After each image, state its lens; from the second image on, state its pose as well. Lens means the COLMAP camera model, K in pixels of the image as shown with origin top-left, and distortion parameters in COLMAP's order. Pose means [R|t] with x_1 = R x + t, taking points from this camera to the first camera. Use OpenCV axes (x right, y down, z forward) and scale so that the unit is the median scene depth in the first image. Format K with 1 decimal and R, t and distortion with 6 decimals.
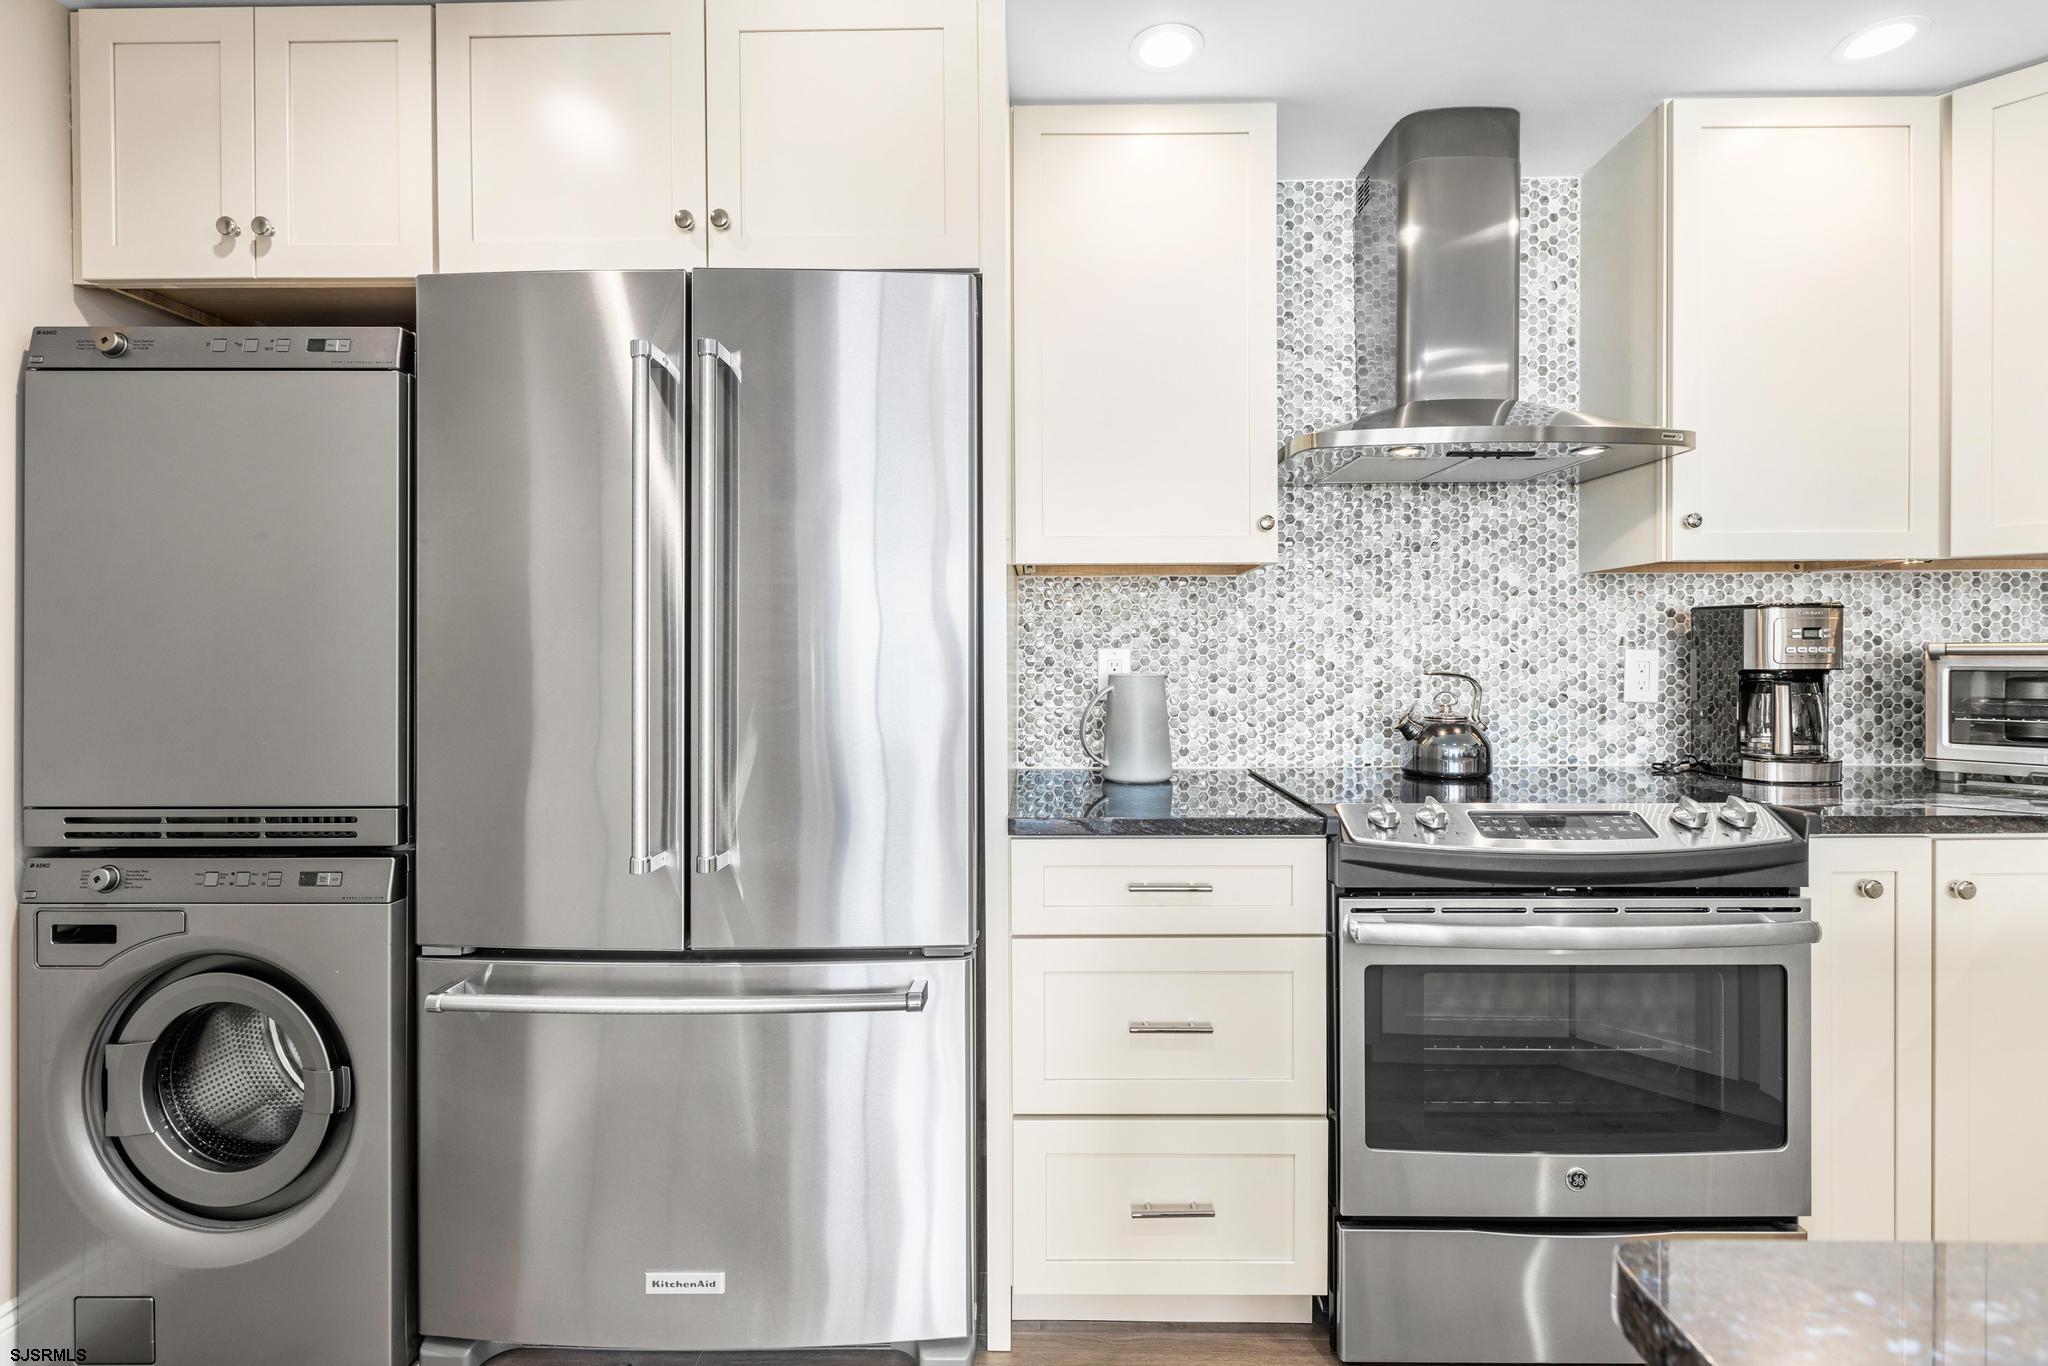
lens RADIAL K [[946.4, 0, 1052.9], [0, 946.4, 657.1], [0, 0, 1]] dist [0.003137, 0.000250]
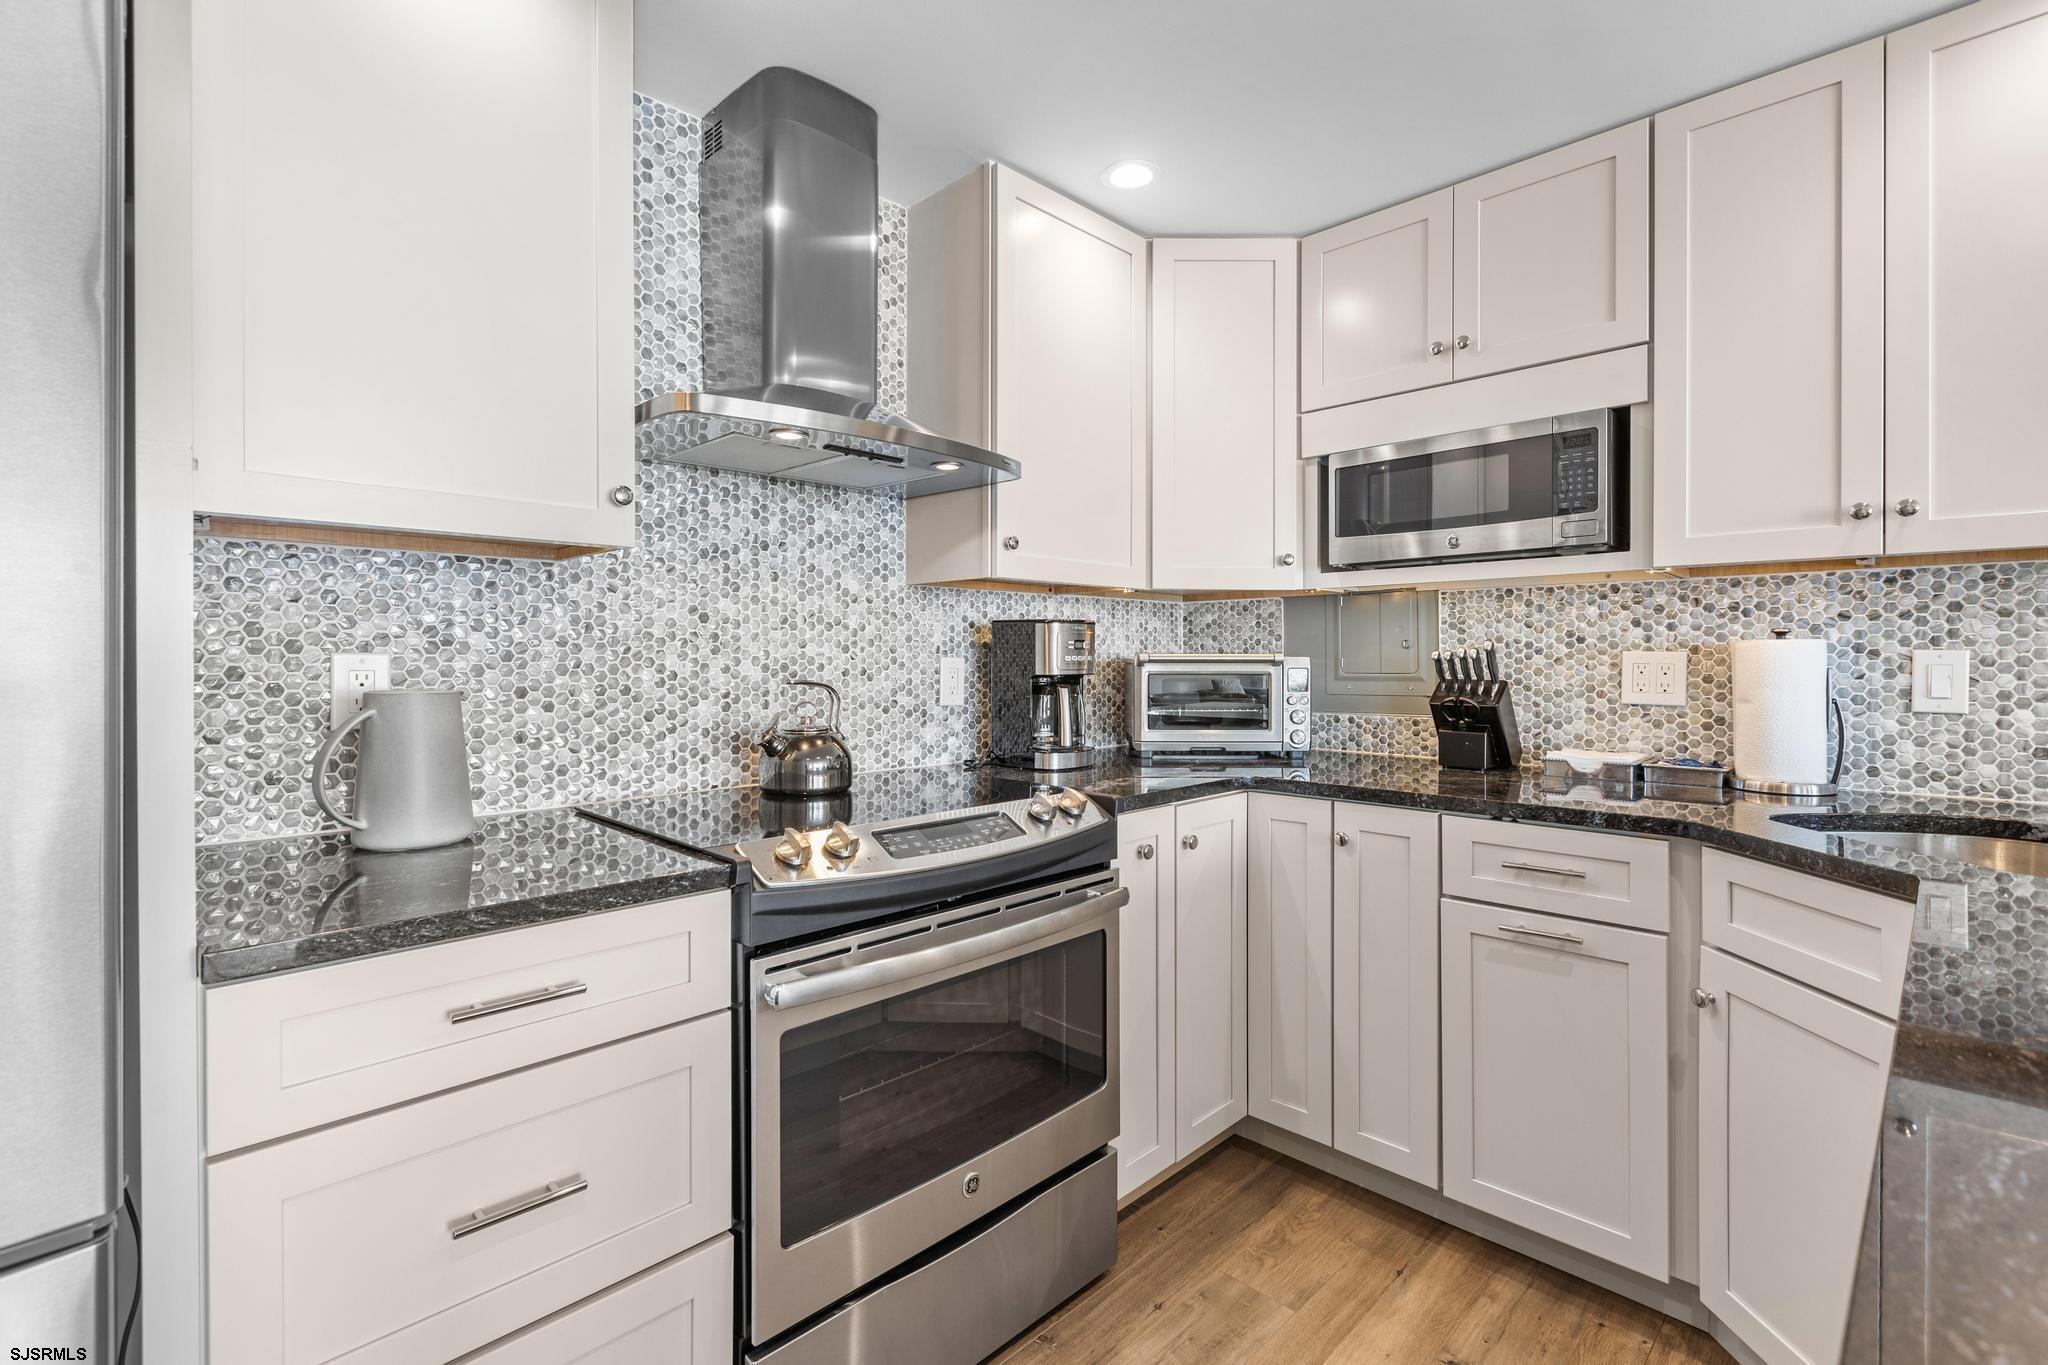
lens RADIAL K [[909.8, 0, 1036.9], [0, 909.8, 659.5], [0, 0, 1]] dist [0.004611, -0.000623]
pose [[0.706769, 0.001536, 0.707443, -0.056762], [0.001005, 0.999994, -0.003174, -0.002133], [-0.707444, 0.002954, 0.706763, 0.185647]]
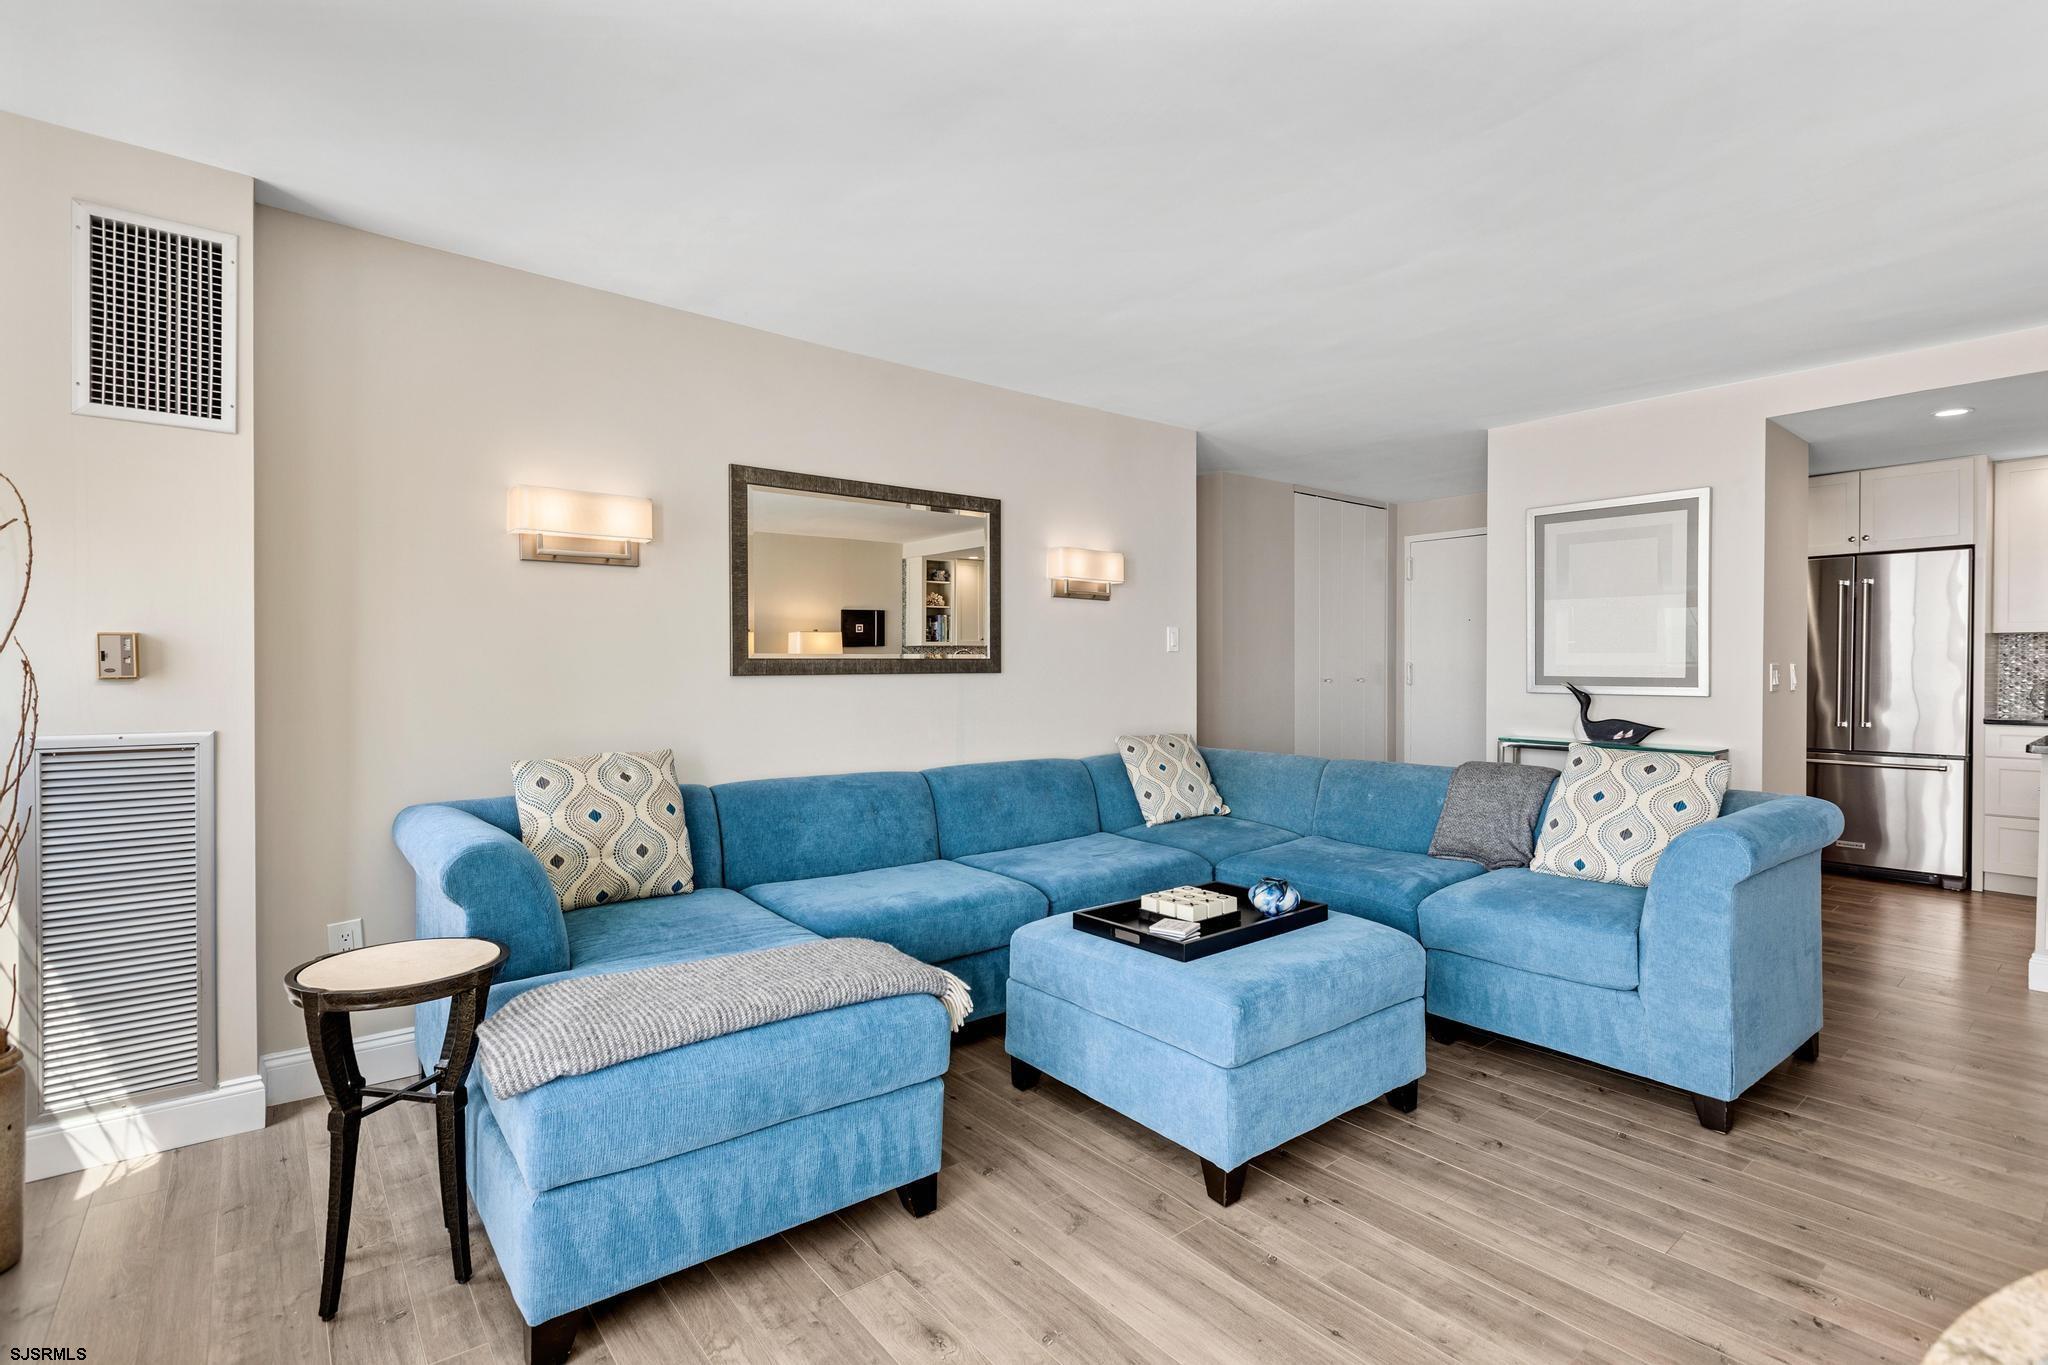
lens RADIAL K [[945.6, 0, 1018.0], [0, 945.6, 676.2], [0, 0, 1]] dist [0.001362, -0.001046]
pose [[0.618652, 0.013342, -0.785552, 0.307535], [-0.003566, 0.999893, 0.014174, -0.000837], [0.785657, -0.005968, 0.618634, -2.467717]]
